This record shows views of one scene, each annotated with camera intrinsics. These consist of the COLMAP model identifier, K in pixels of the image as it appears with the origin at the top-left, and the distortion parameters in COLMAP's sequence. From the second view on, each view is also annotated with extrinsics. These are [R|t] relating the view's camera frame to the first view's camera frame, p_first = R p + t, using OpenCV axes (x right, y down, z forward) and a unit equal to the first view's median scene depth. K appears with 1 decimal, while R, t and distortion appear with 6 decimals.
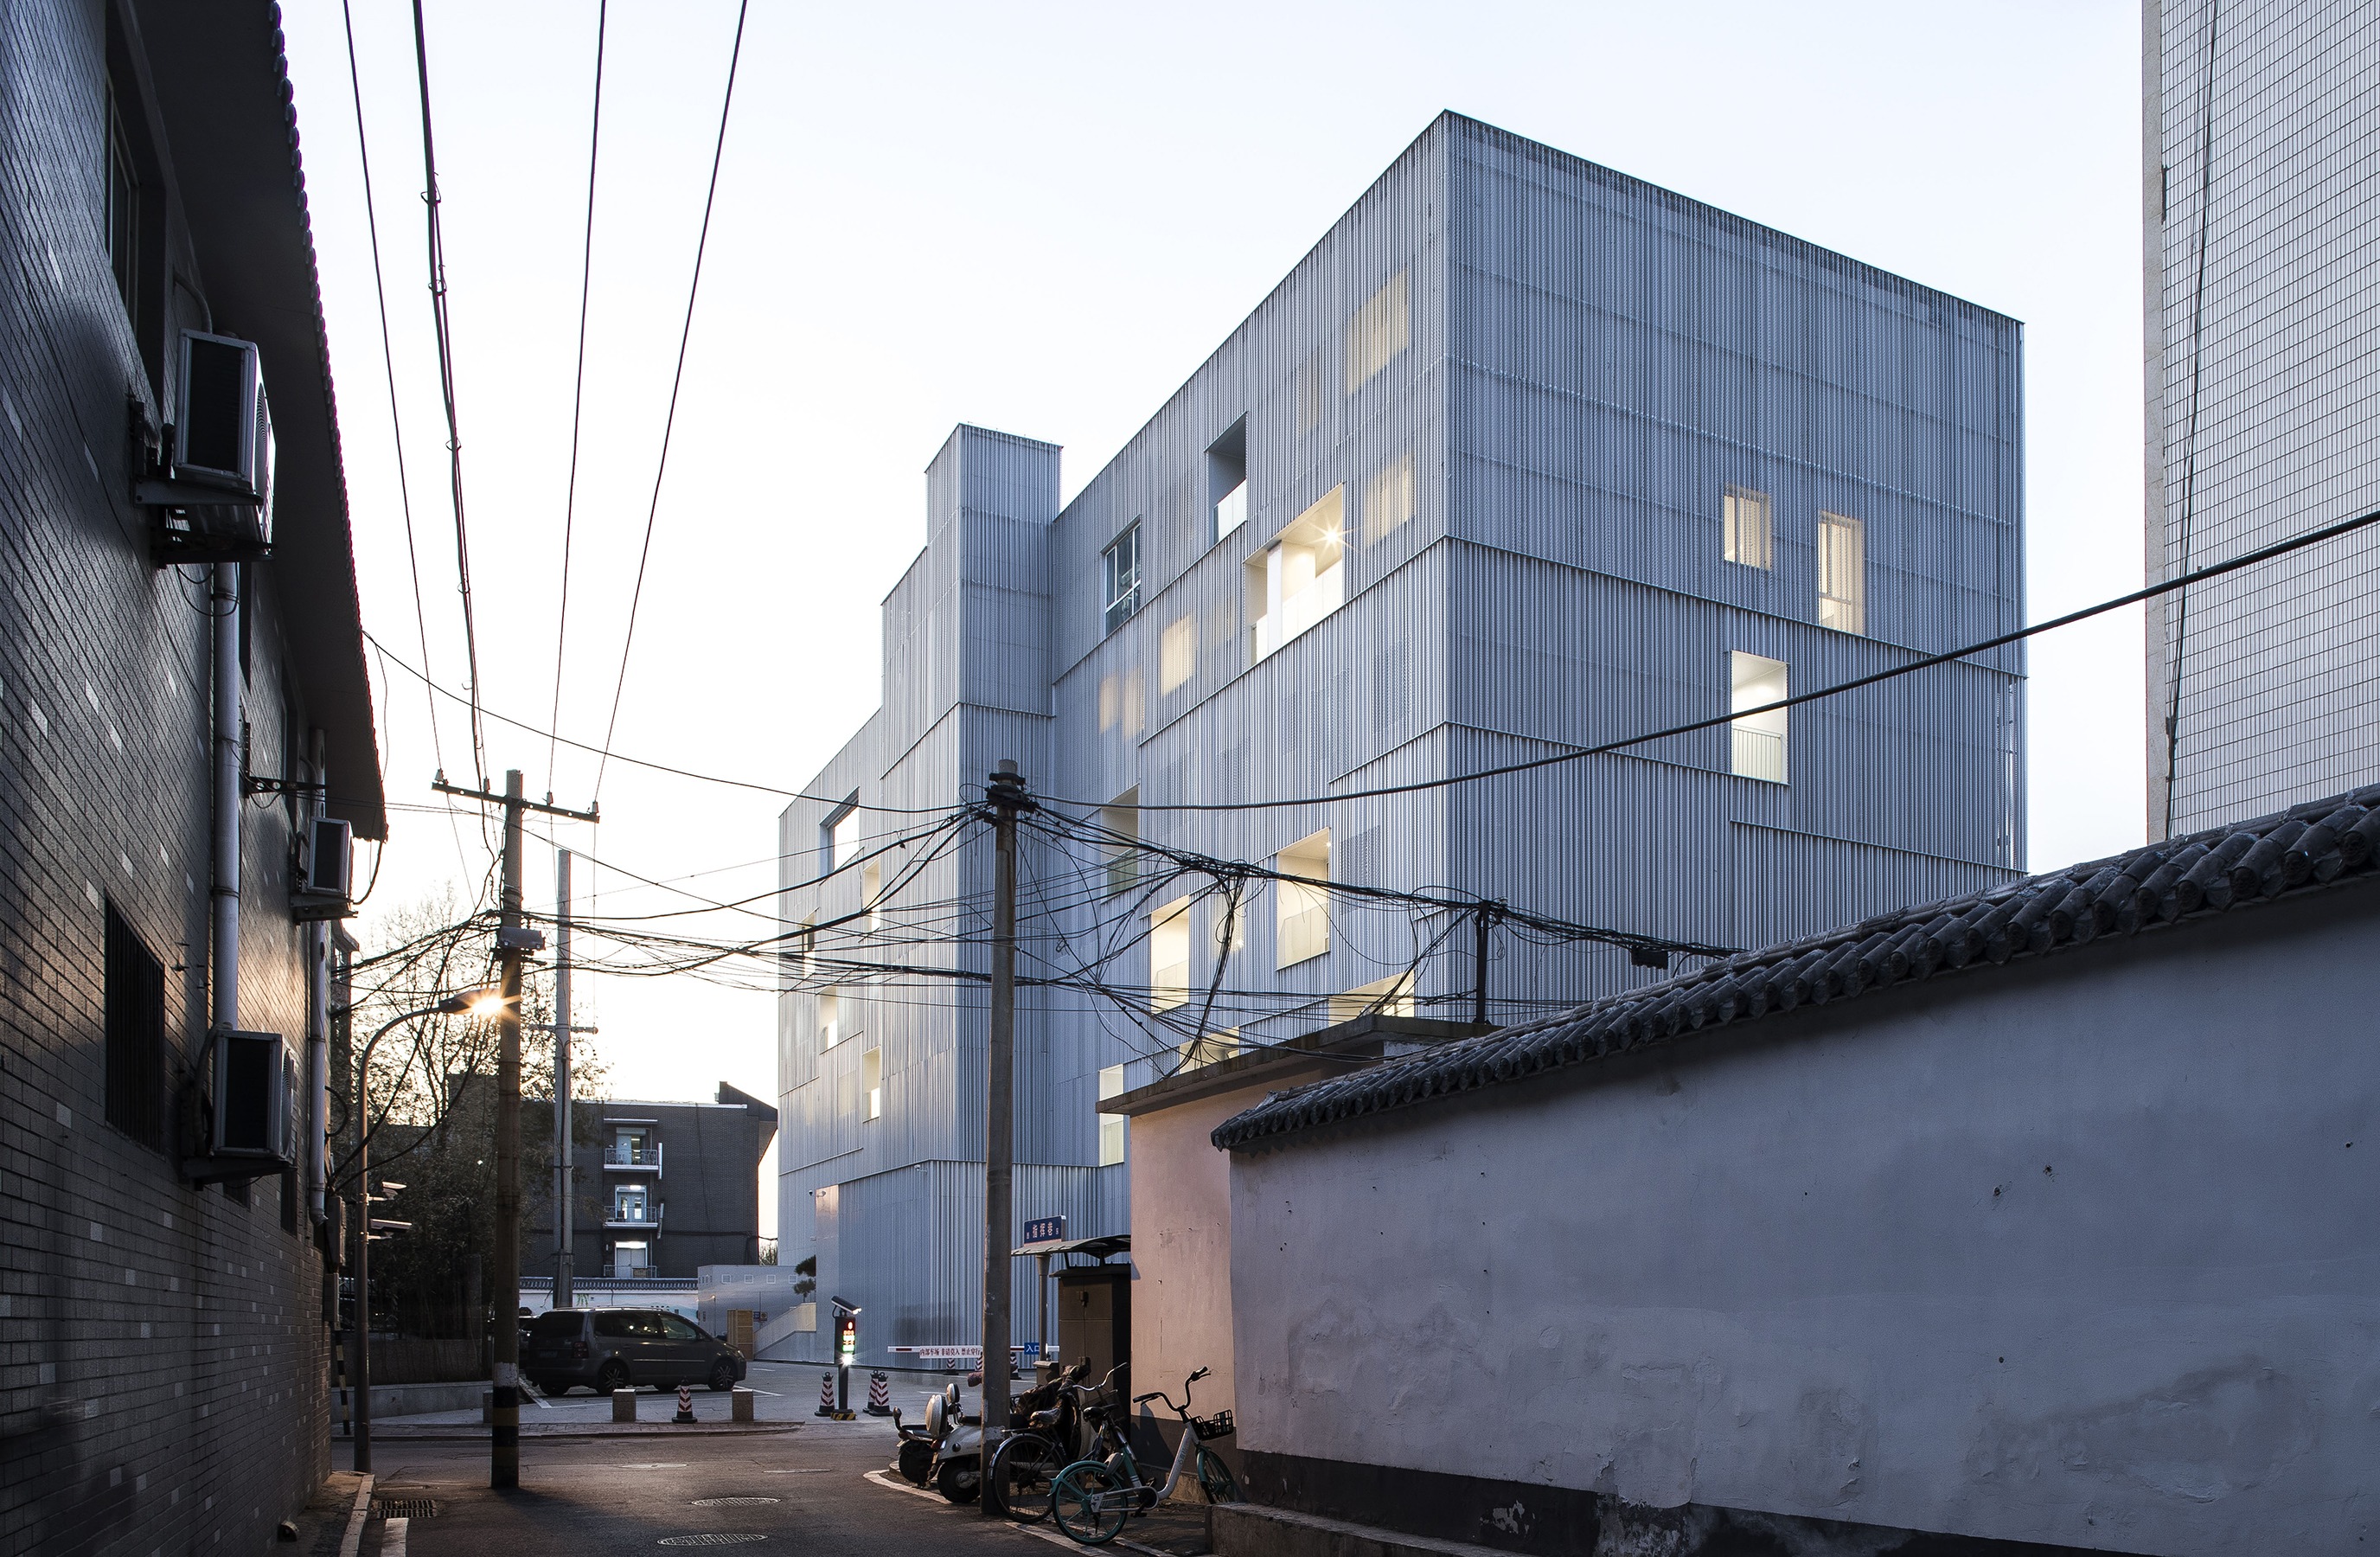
lens RADIAL K [[1824.1, 0, 1281.2], [0, 1824.1, 680.9], [0, 0, 1]] dist [0.001713, 0.003107]
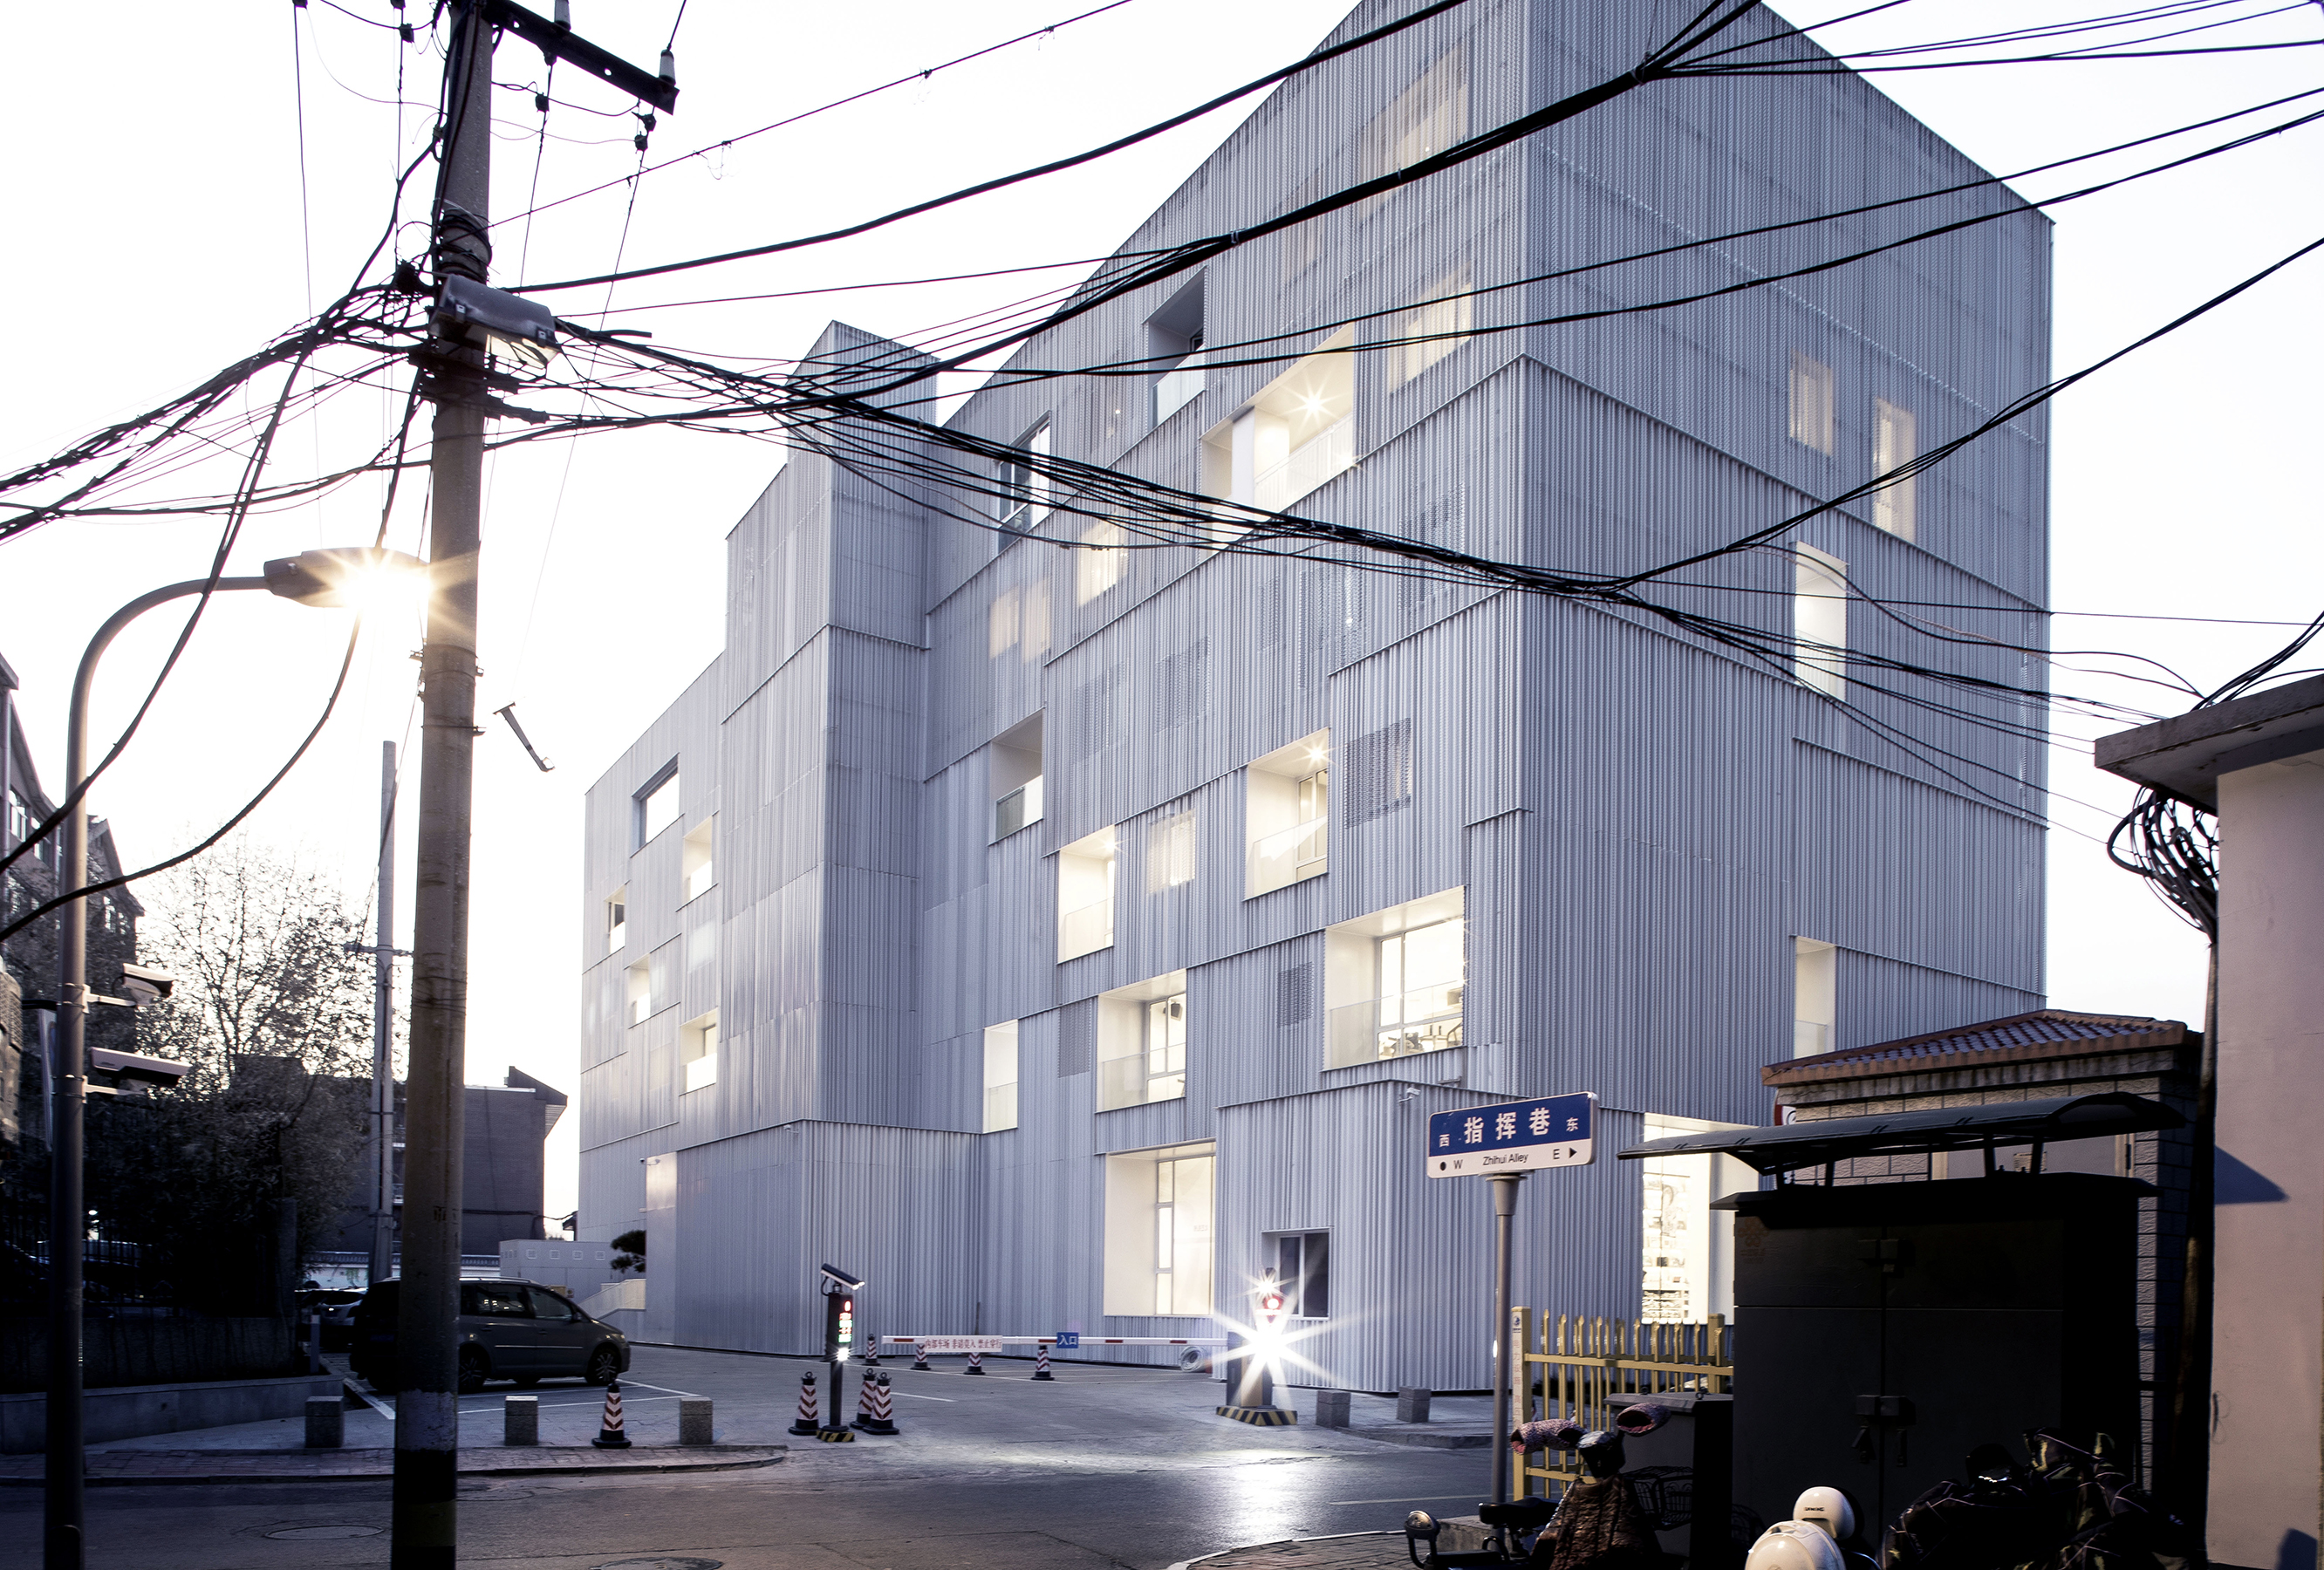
lens RADIAL K [[1720.9, 0, 1162.0], [0, 1720.9, 785.0], [0, 0, 1]] dist [0.001175, -0.005186]
pose [[0.997307, 0.032777, 0.065602, -0.161448], [-0.035640, 0.998441, 0.042962, 0.119649], [-0.064092, -0.045185, 0.996921, 0.339995]]
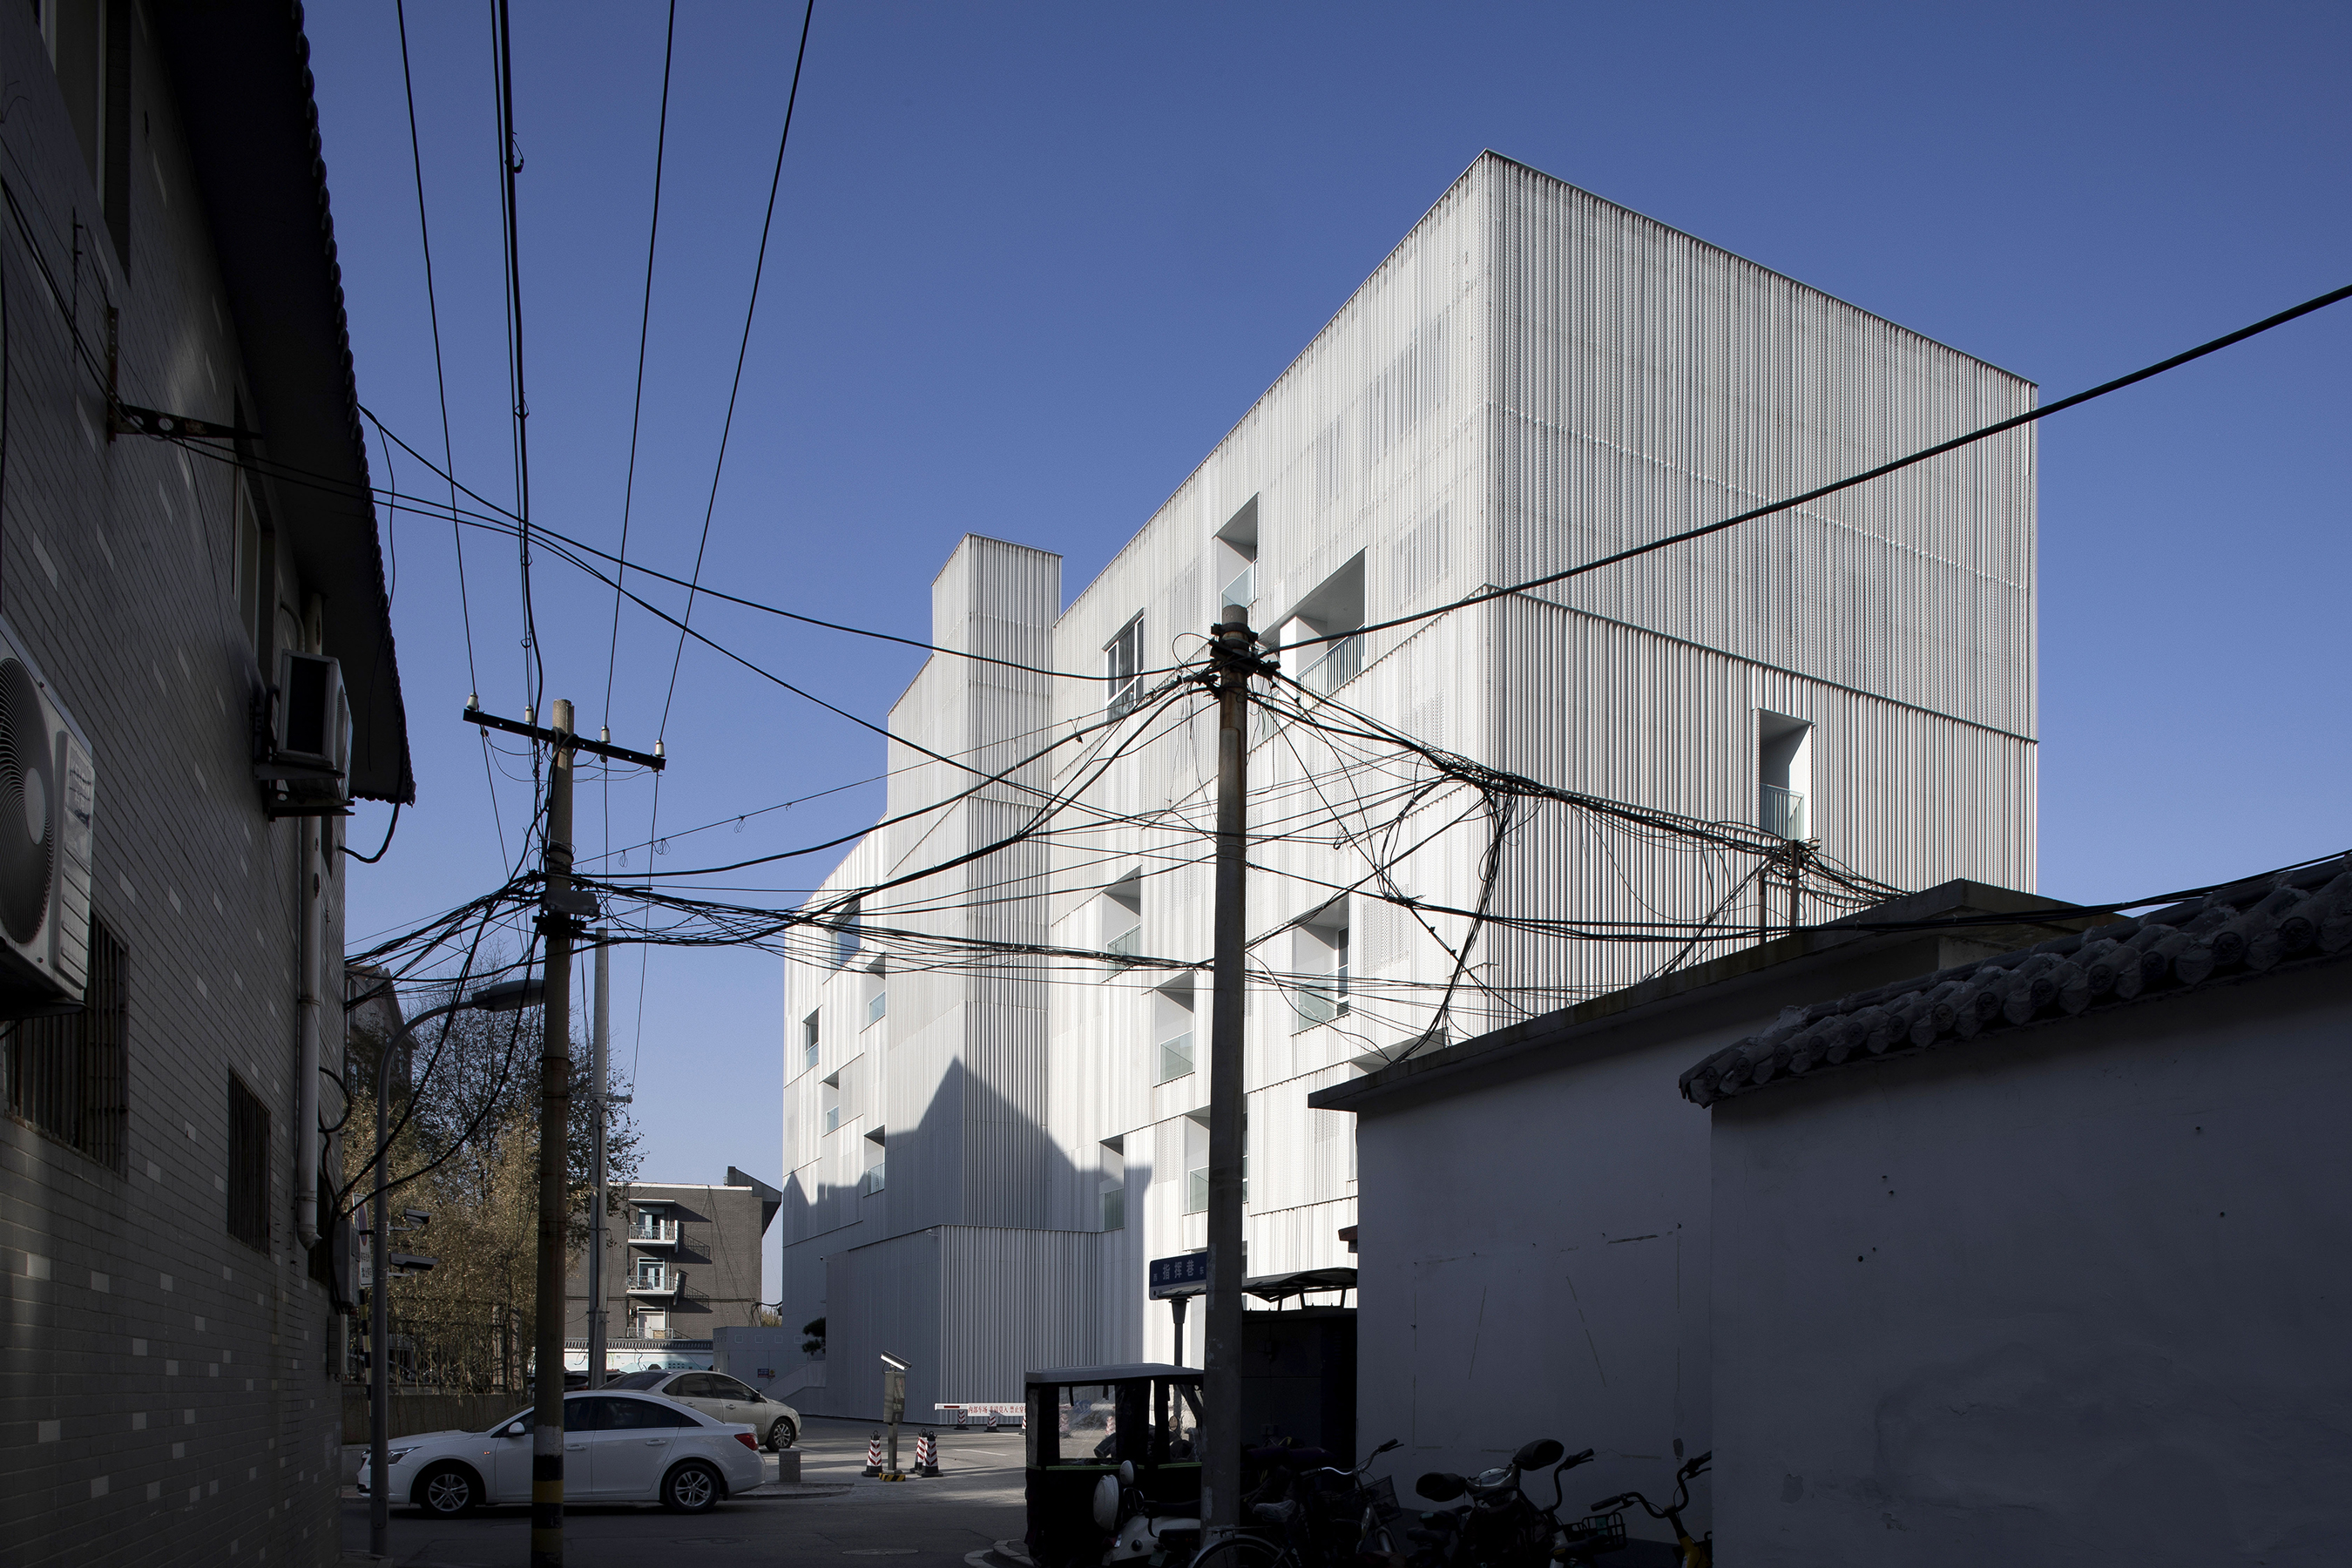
lens RADIAL K [[1594.4, 0, 1176.0], [0, 1594.4, 784.0], [0, 0, 1]] dist [-0.002084, -0.002035]
pose [[0.999729, -0.005495, -0.022621, -0.071263], [0.005047, 0.999791, -0.019804, 0.056429], [0.022725, 0.019685, 0.999548, 0.161105]]
